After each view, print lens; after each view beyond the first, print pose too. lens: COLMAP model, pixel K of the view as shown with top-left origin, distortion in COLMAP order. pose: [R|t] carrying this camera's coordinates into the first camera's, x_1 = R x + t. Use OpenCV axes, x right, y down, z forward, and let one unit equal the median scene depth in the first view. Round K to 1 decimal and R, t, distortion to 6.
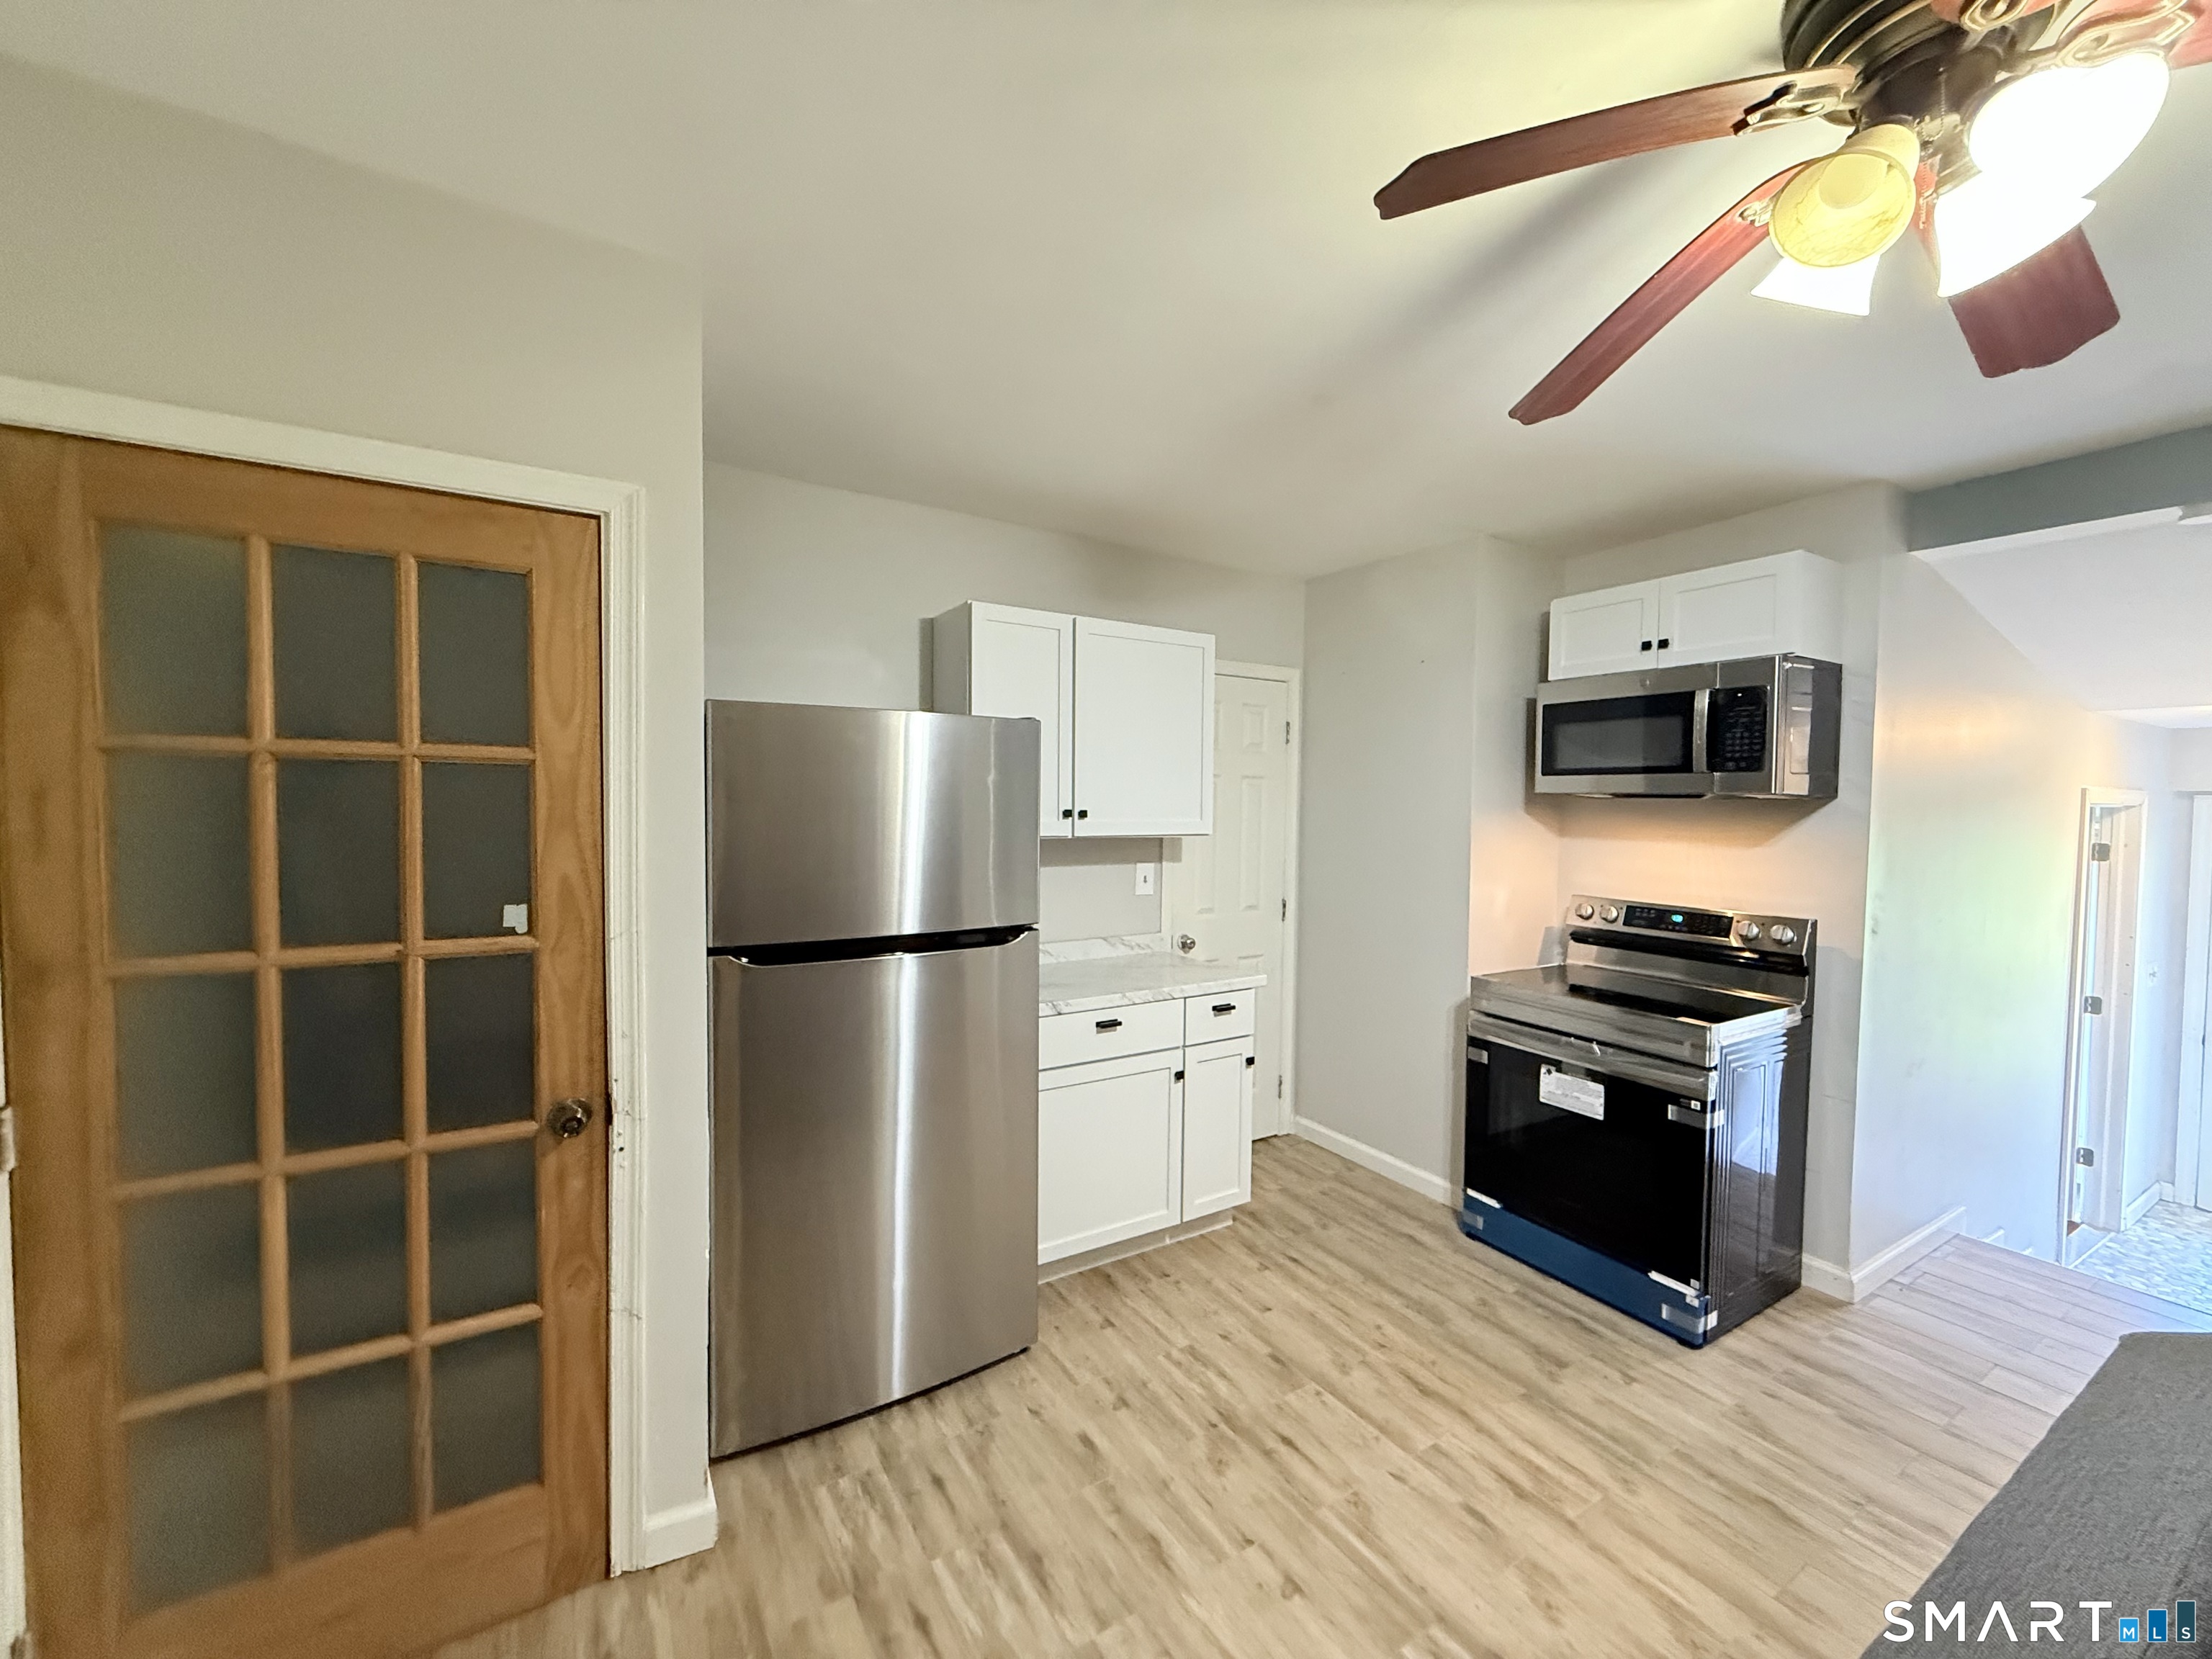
lens RADIAL K [[887.5, 0, 1101.5], [0, 887.5, 824.4], [0, 0, 1]] dist [0.001449, -0.000004]
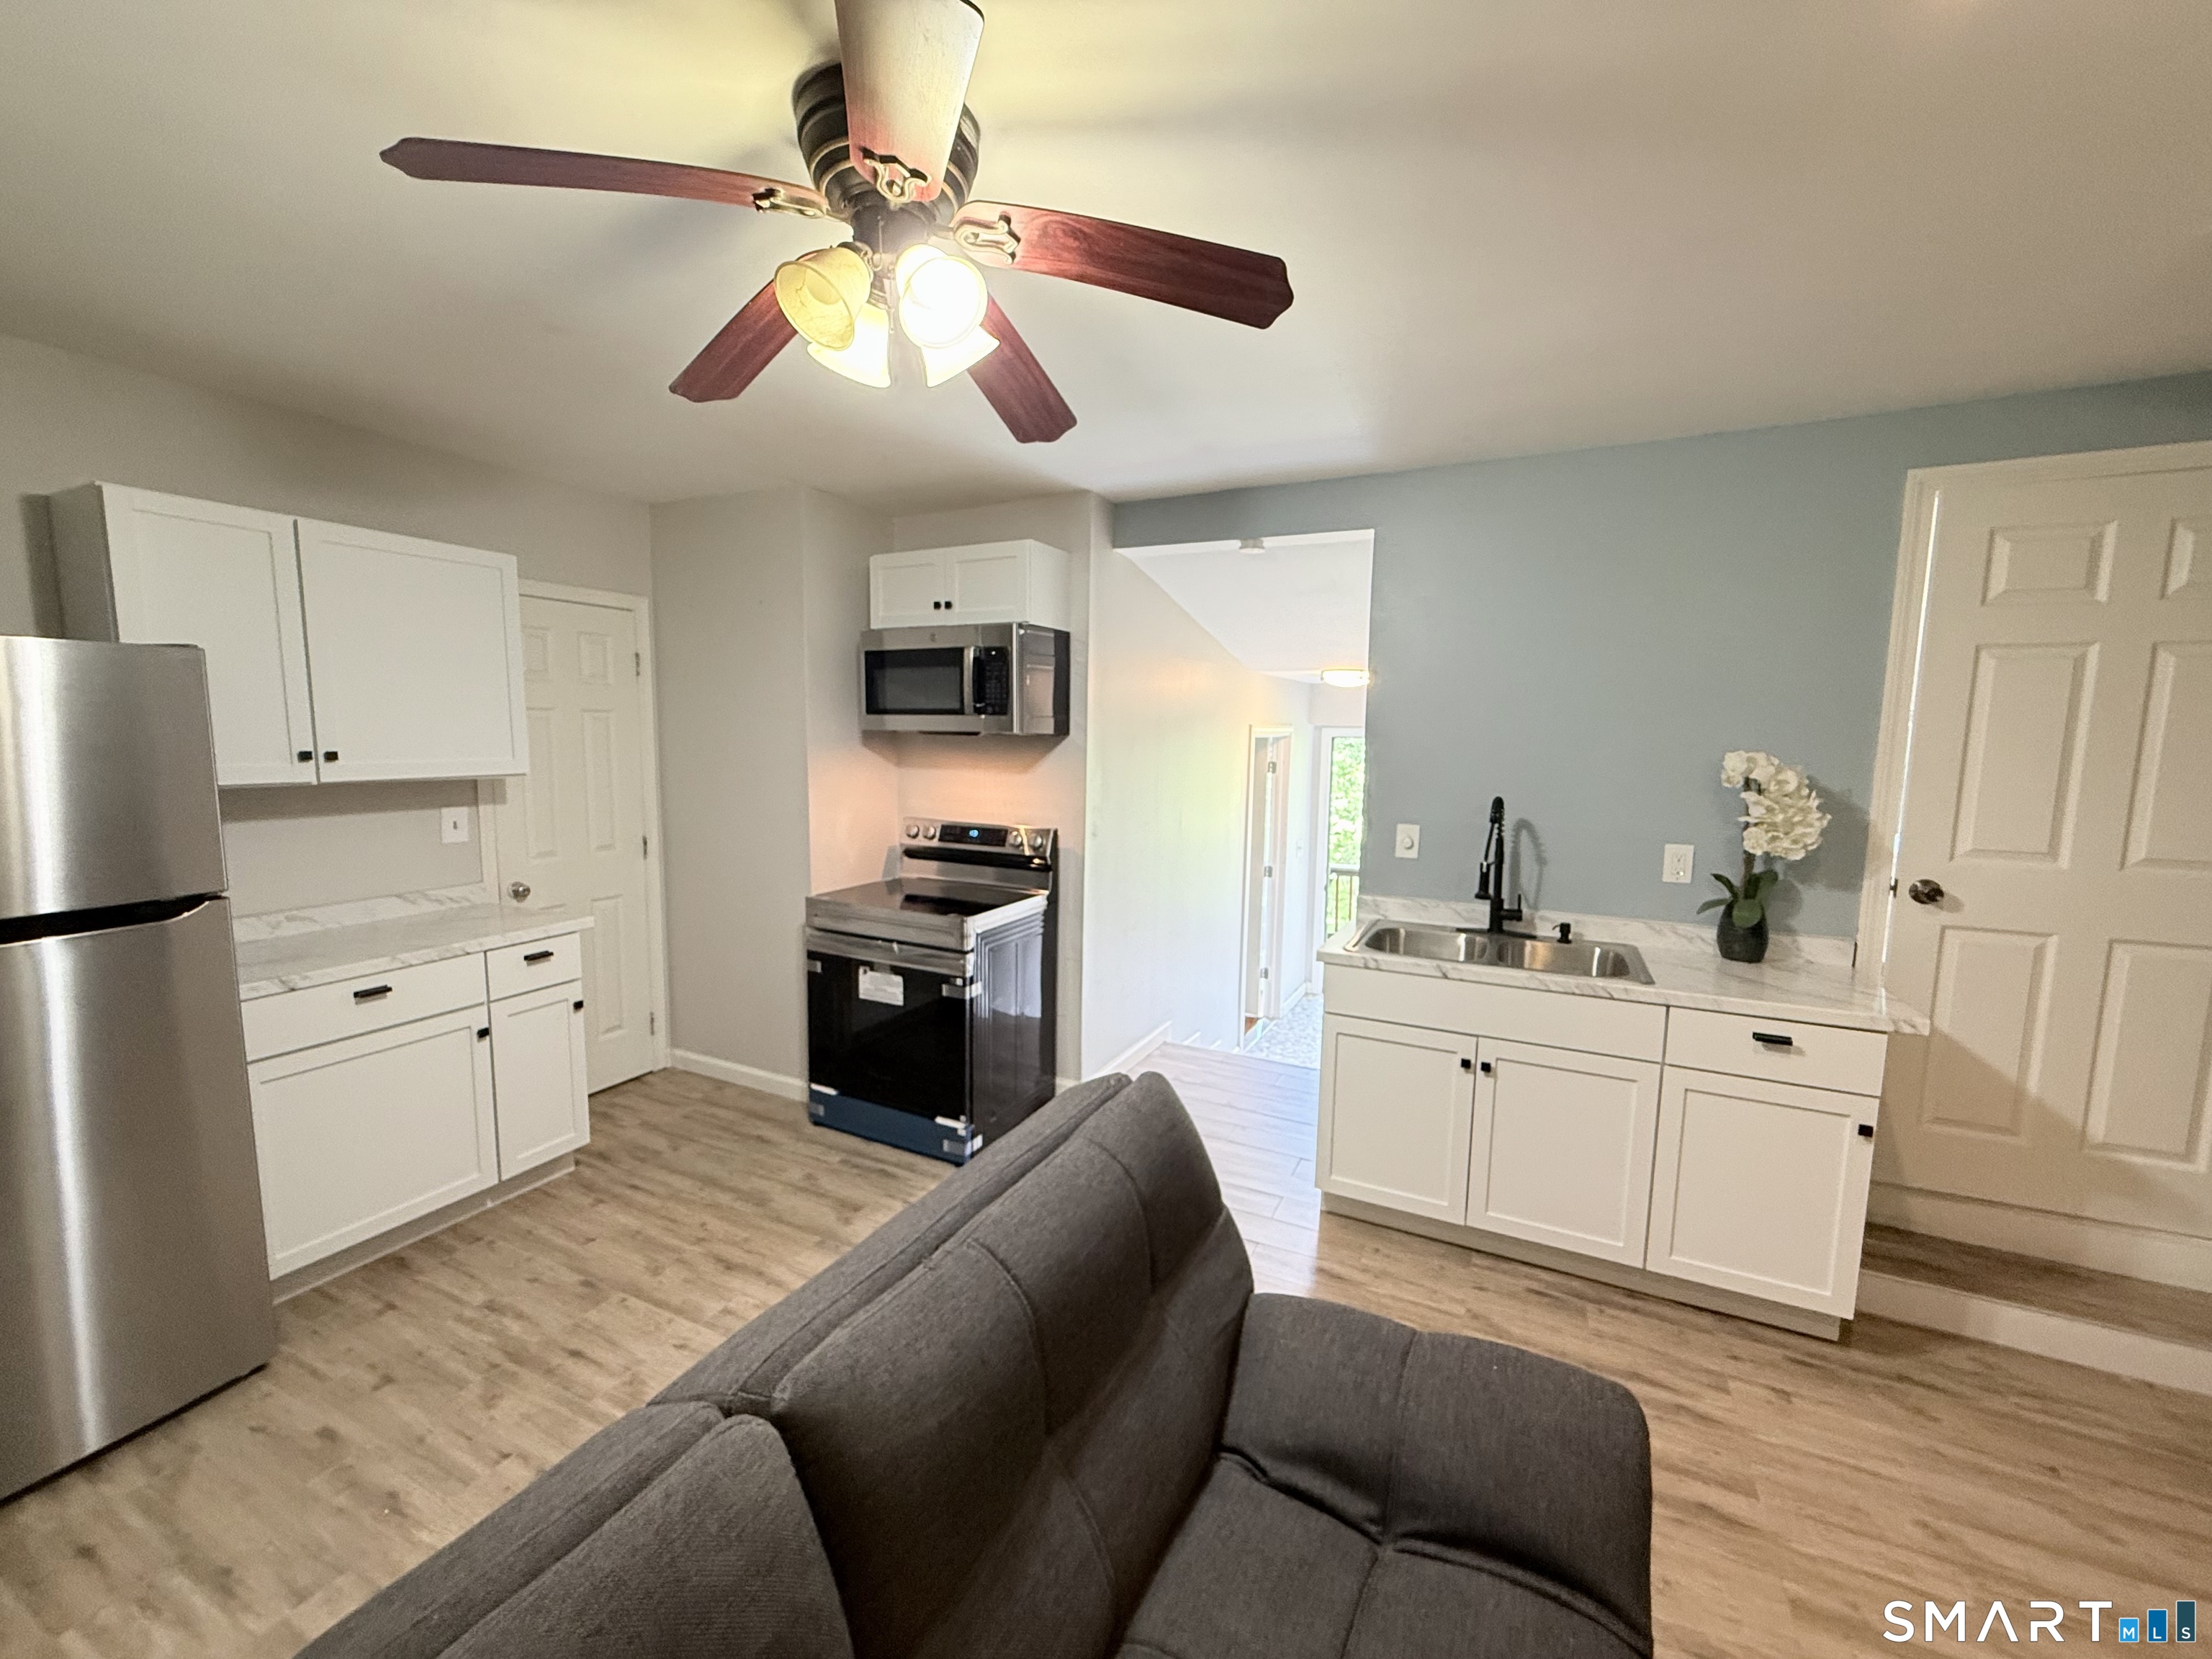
lens RADIAL K [[887.5, 0, 1094.4], [0, 887.5, 828.7], [0, 0, 1]] dist [0.001449, -0.000004]
pose [[0.844068, -0.060003, 0.532869, 0.151929], [0.012062, 0.995593, 0.093000, -0.013743], [-0.536101, -0.072071, 0.841072, -0.130869]]
